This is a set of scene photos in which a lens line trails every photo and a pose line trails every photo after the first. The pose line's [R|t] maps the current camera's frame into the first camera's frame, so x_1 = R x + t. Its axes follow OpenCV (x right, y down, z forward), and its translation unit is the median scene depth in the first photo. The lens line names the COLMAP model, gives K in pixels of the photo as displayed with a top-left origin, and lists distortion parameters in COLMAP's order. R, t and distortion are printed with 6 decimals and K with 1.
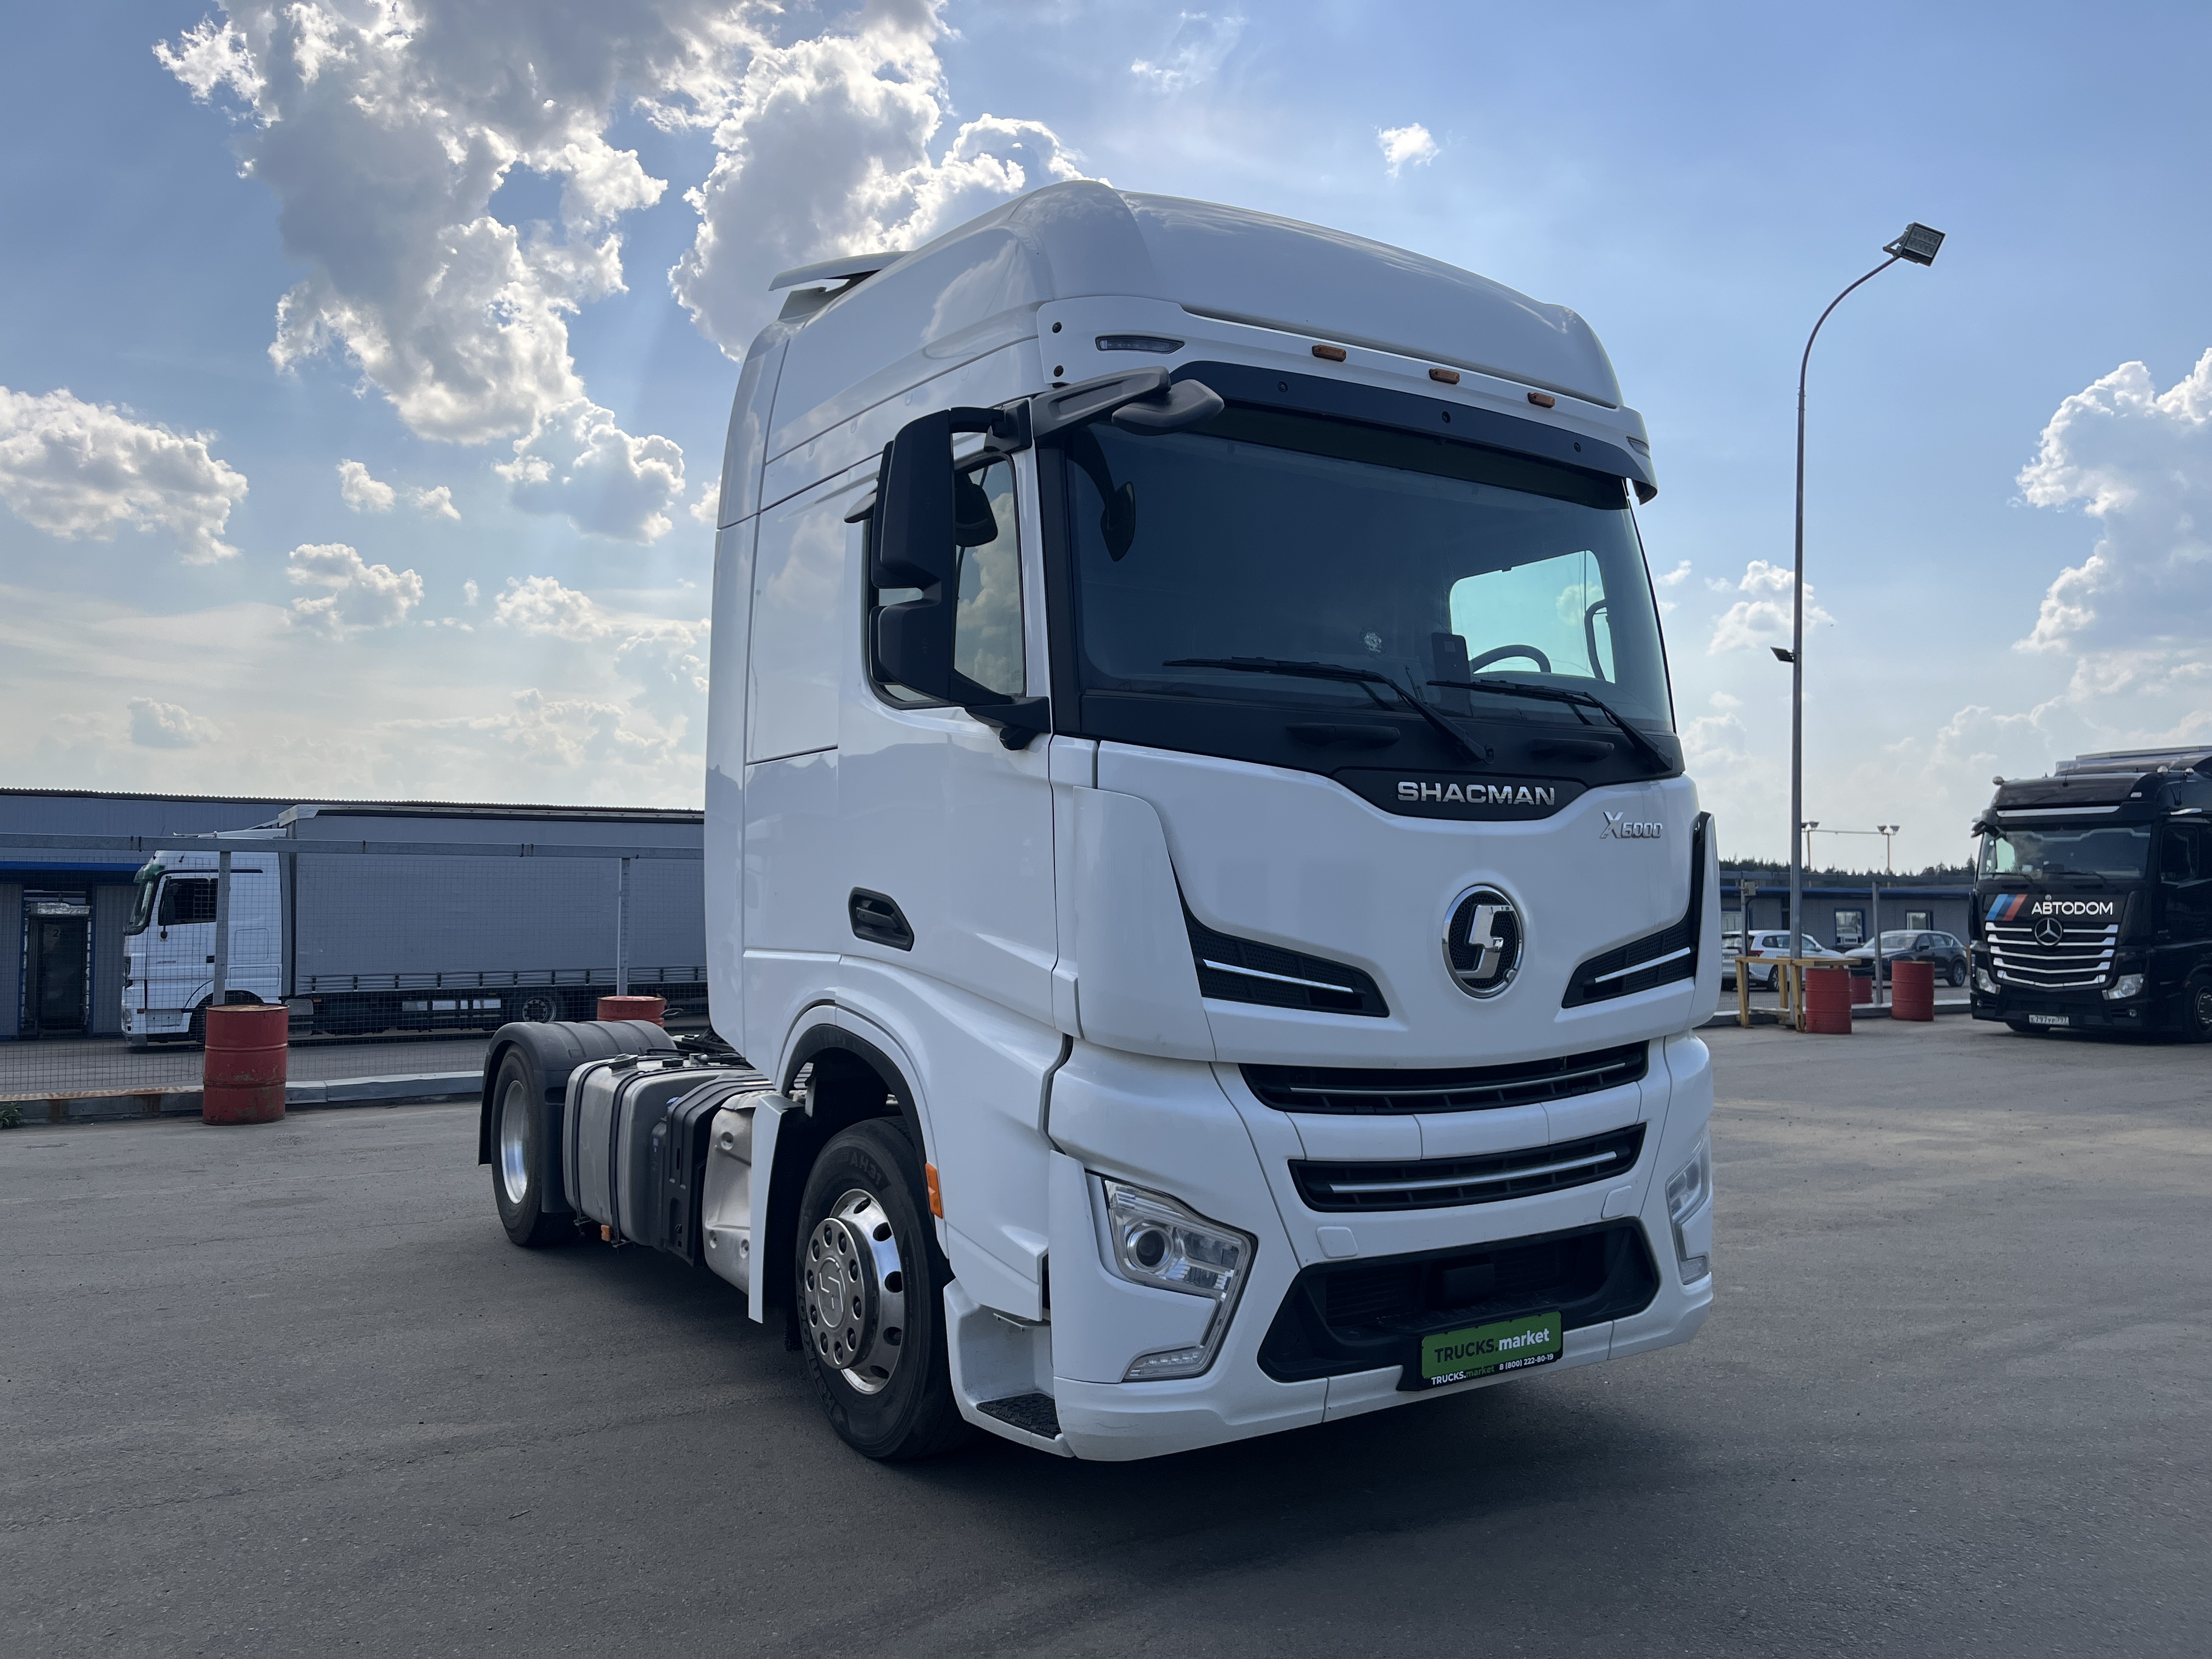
lens RADIAL K [[1676.6, 0, 1096.6], [0, 1676.6, 833.1], [0, 0, 1]] dist [0.058037, -0.070123]
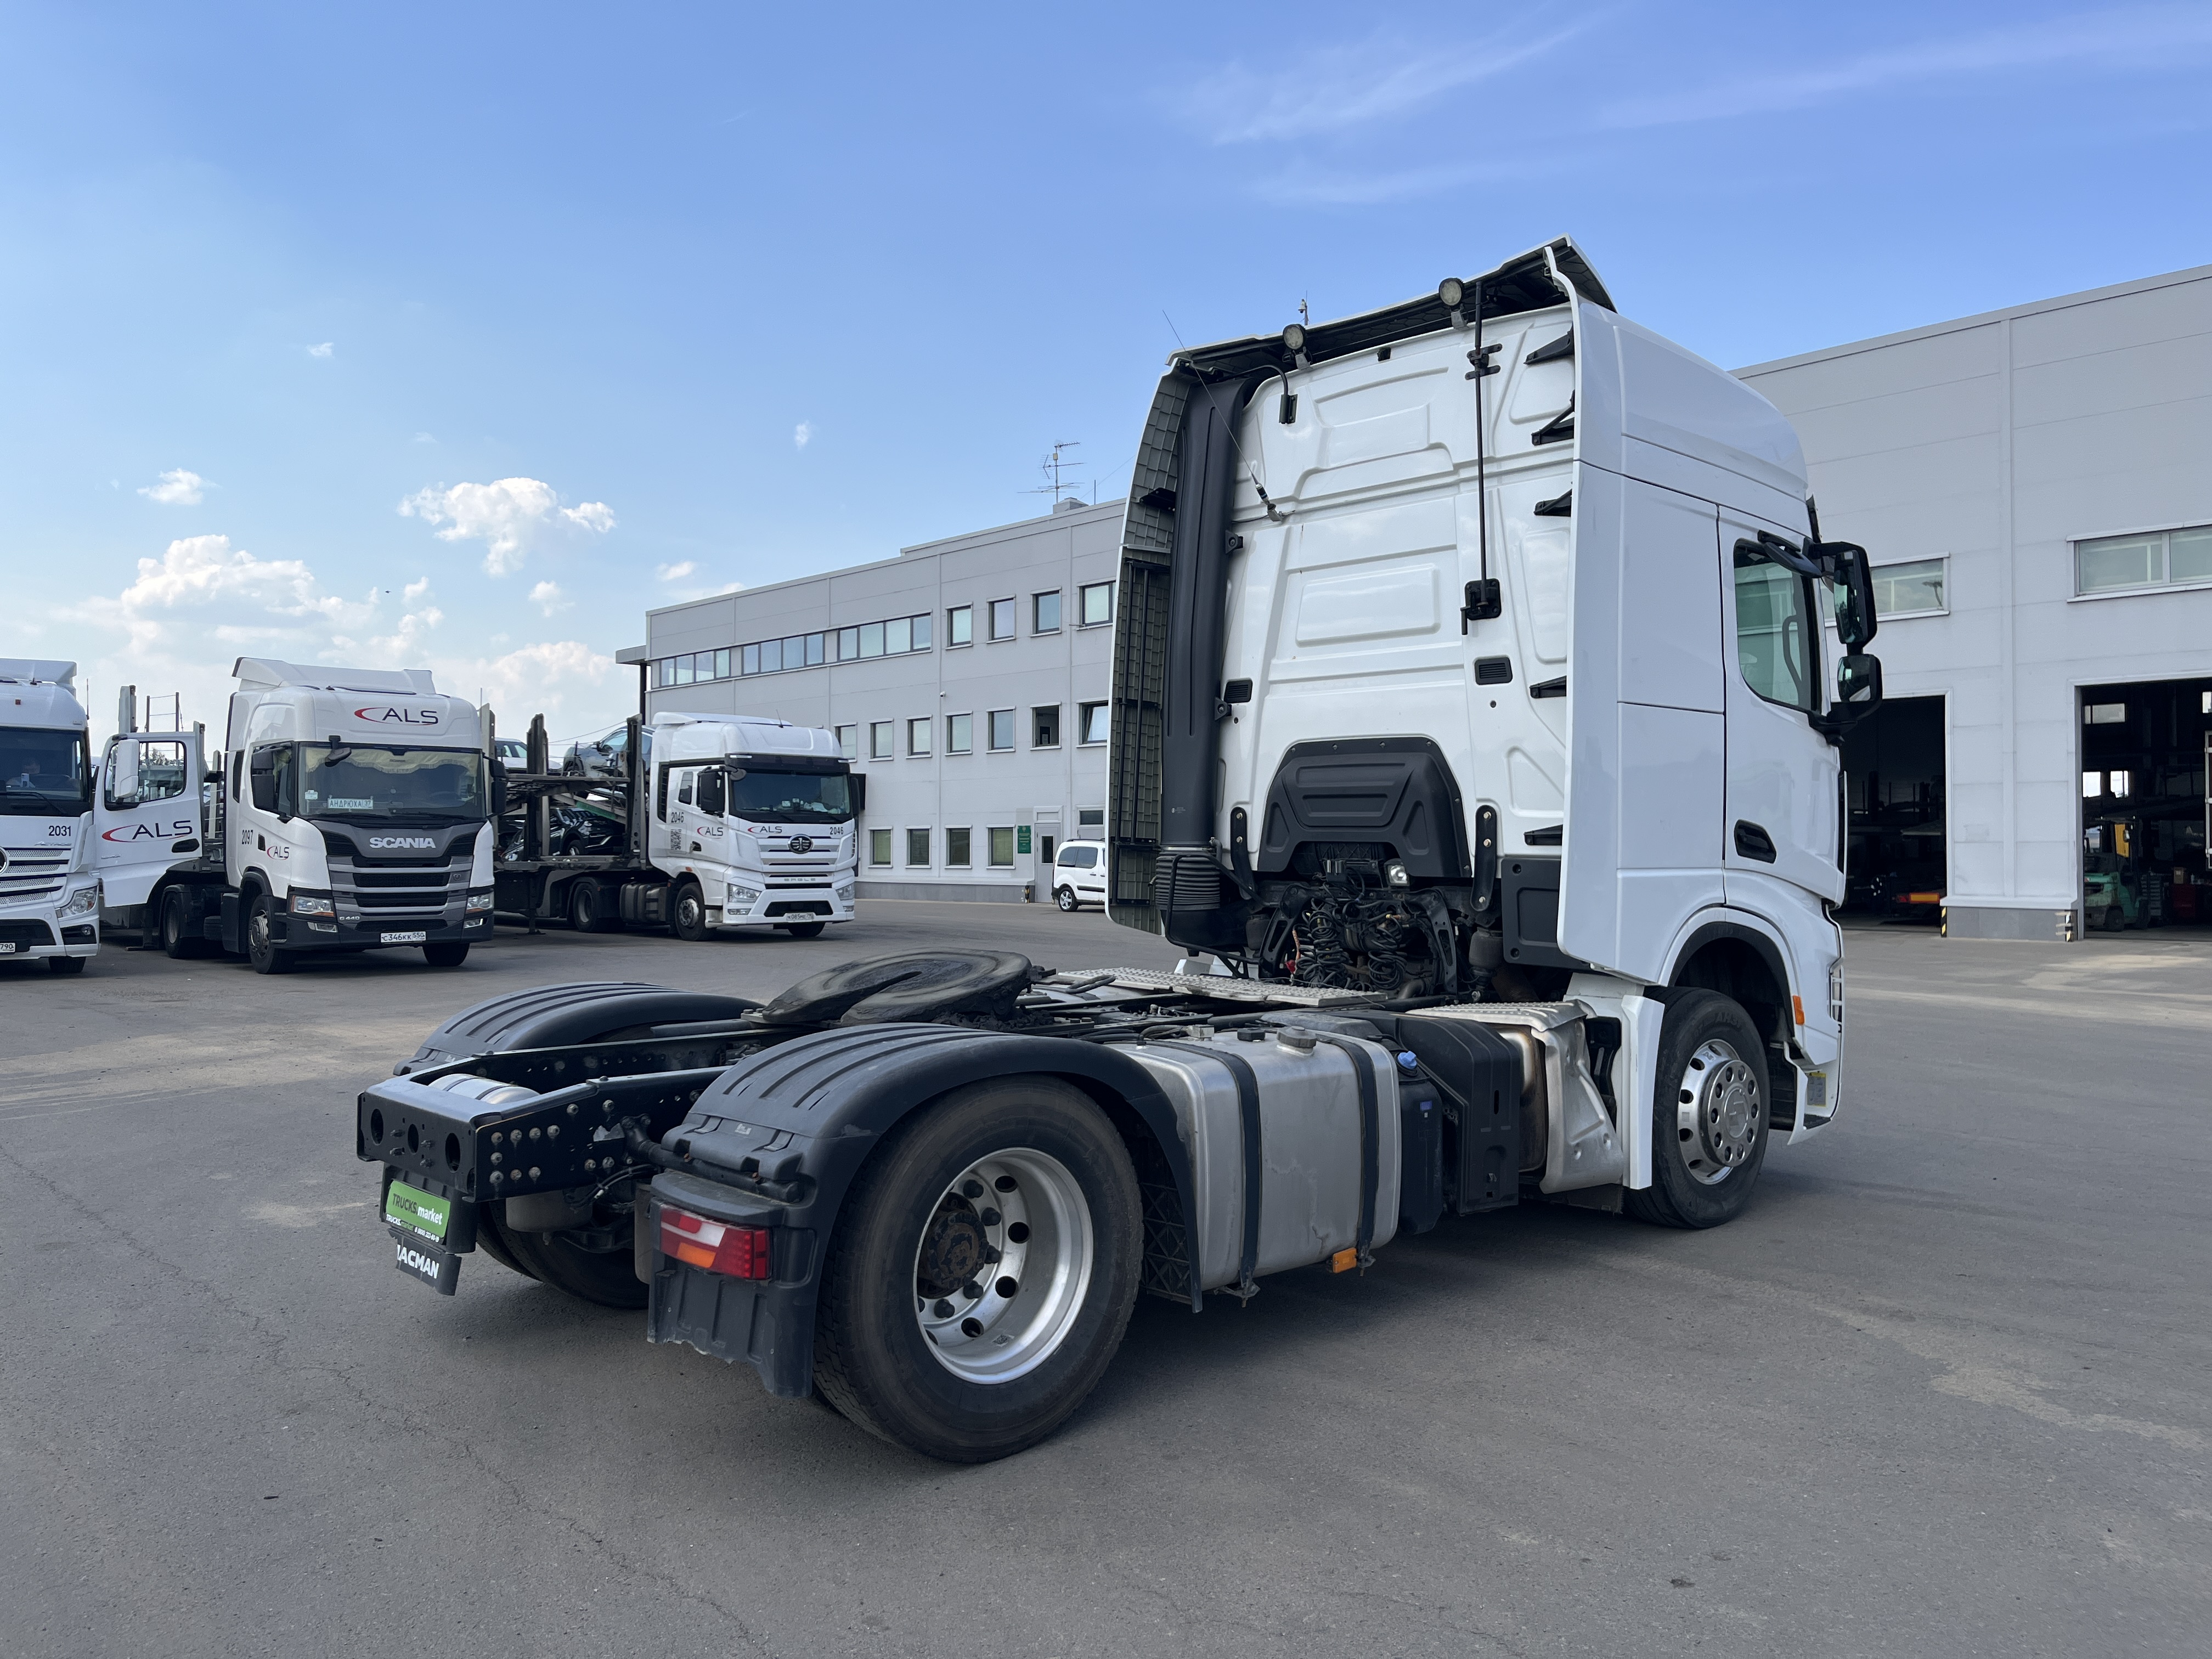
lens RADIAL K [[1667.6, 0, 1095.2], [0, 1667.6, 820.3], [0, 0, 1]] dist [0.065681, -0.084185]
pose [[-0.164985, 0.011137, 0.986233, -0.326883], [-0.050173, 0.998547, -0.019669, 0.019627], [-0.985019, -0.052727, -0.164187, 0.400567]]
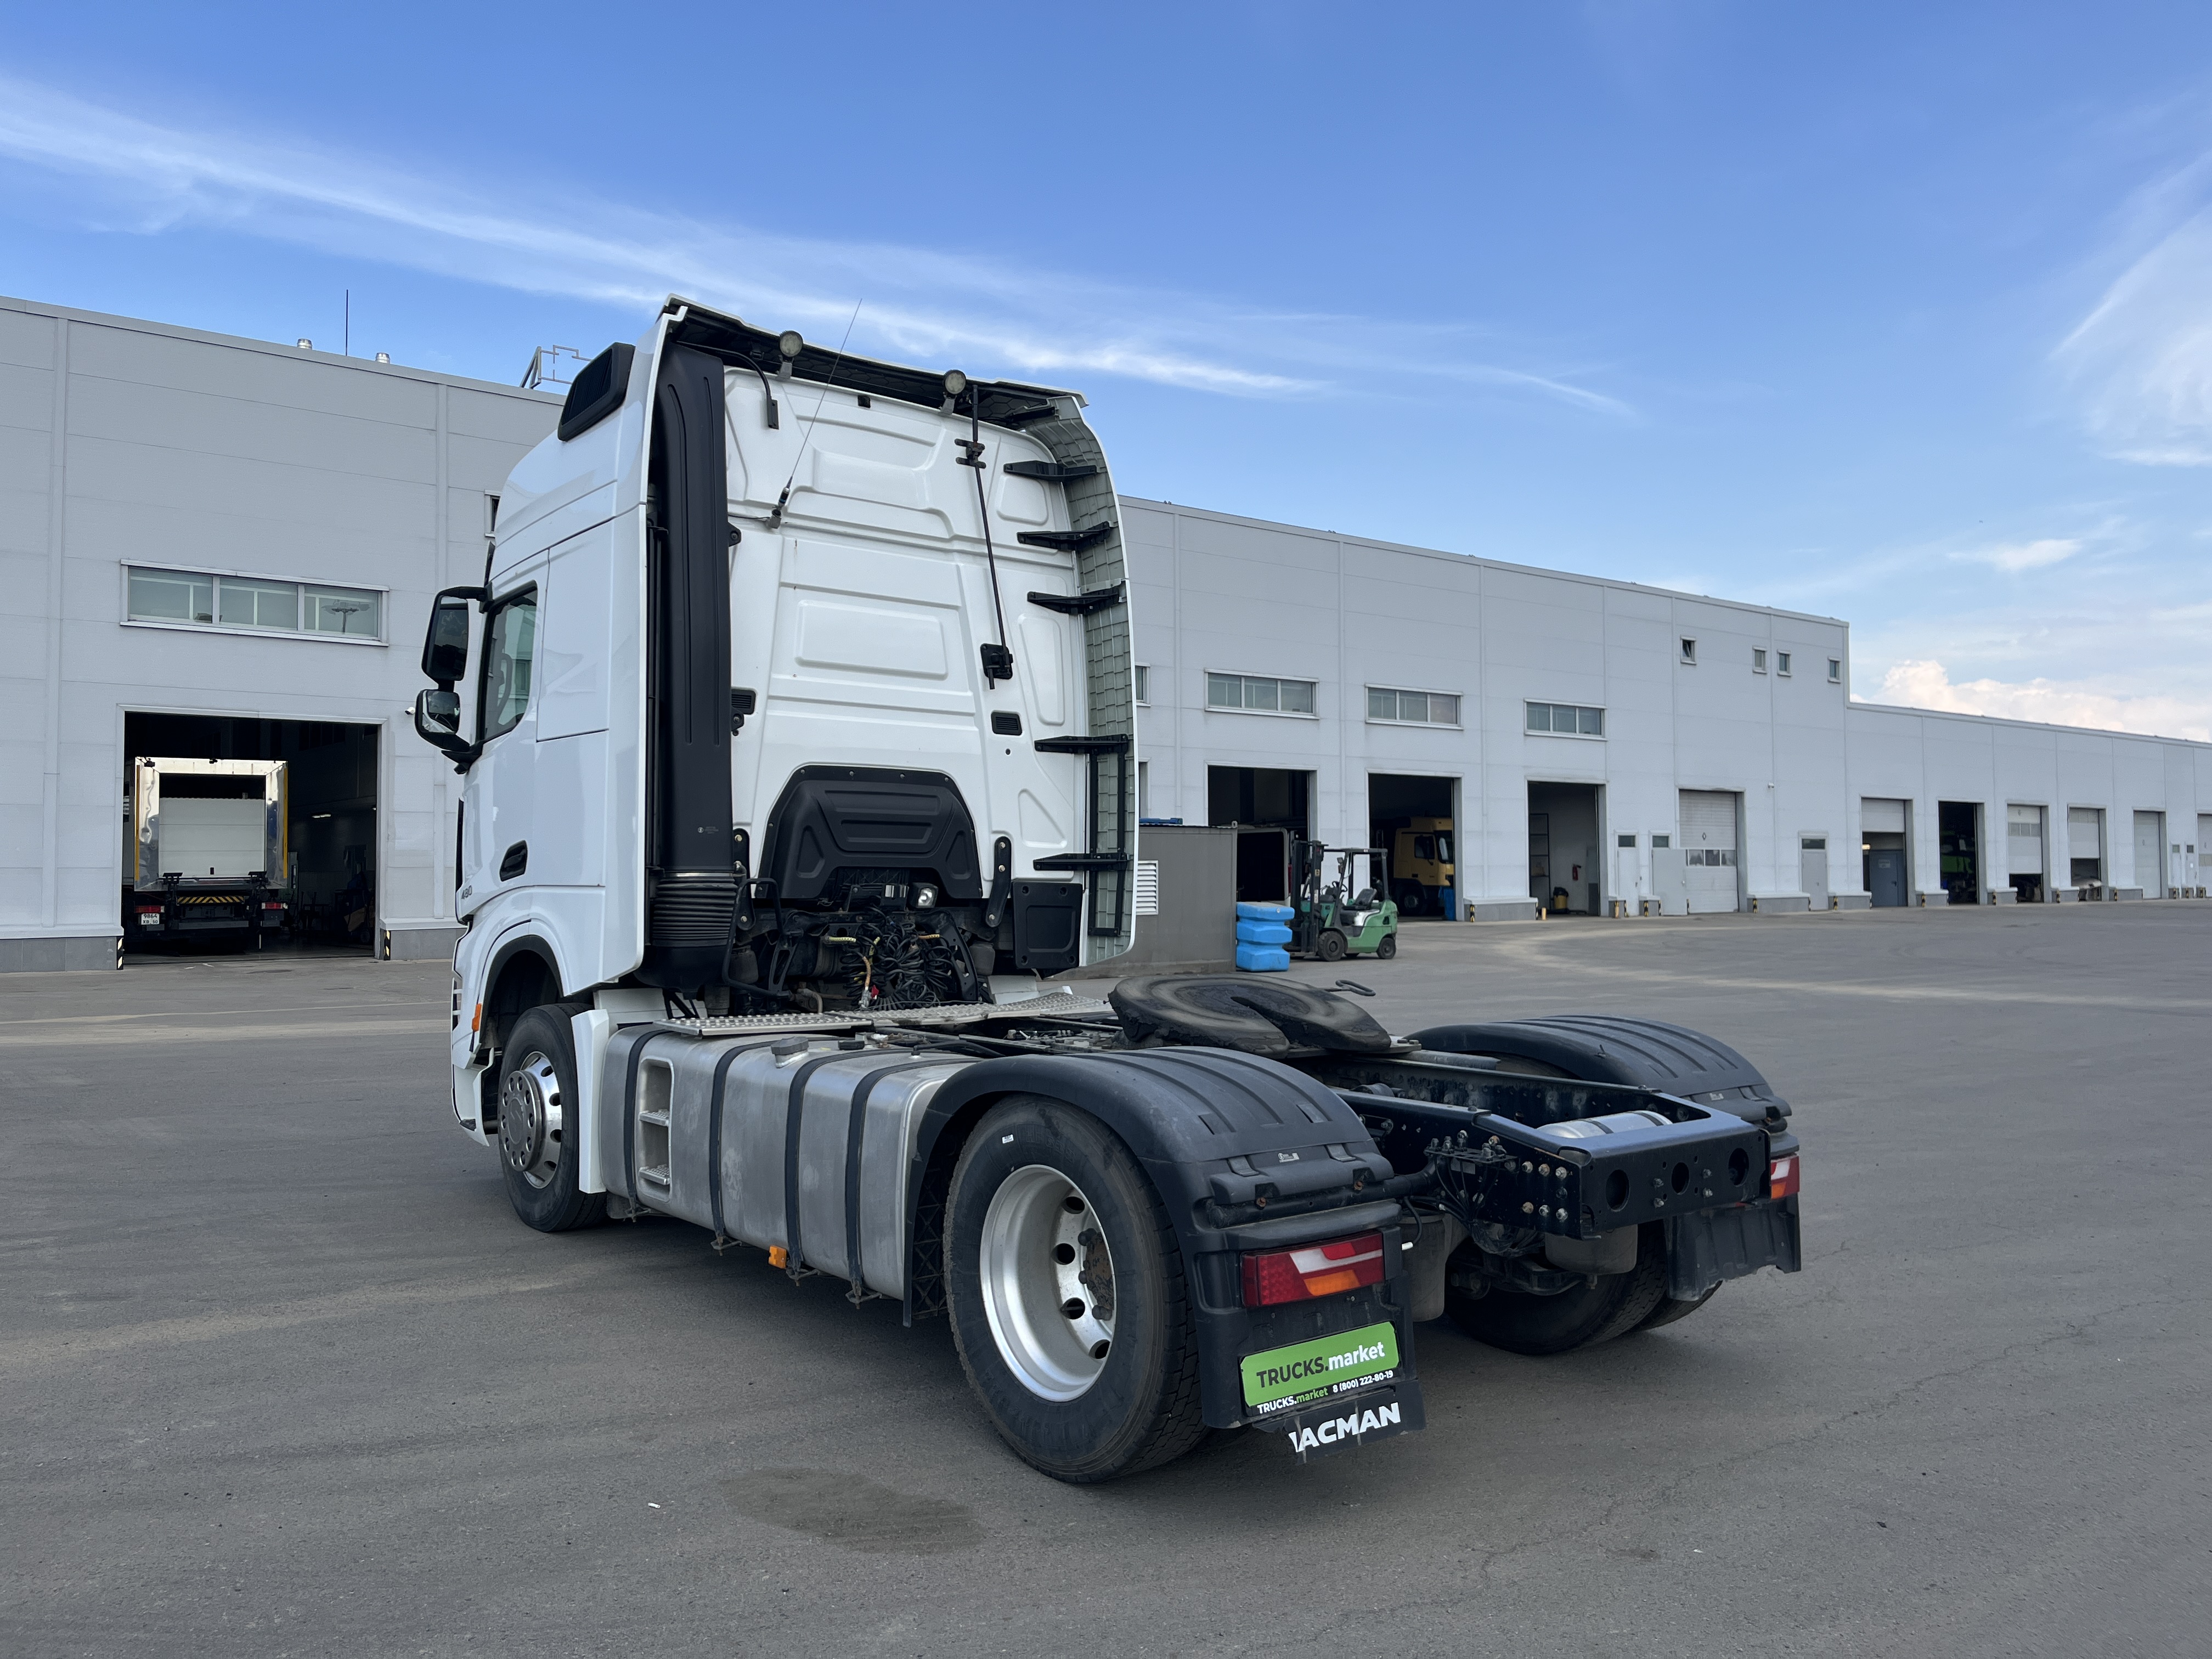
lens RADIAL K [[1662.1, 0, 1097.2], [0, 1662.1, 816.8], [0, 0, 1]] dist [0.069819, -0.089259]
pose [[-0.995496, -0.007657, -0.094496, -0.020621], [0.000358, 0.996423, -0.084510, 0.033378], [0.094805, -0.084163, -0.991932, 0.639527]]
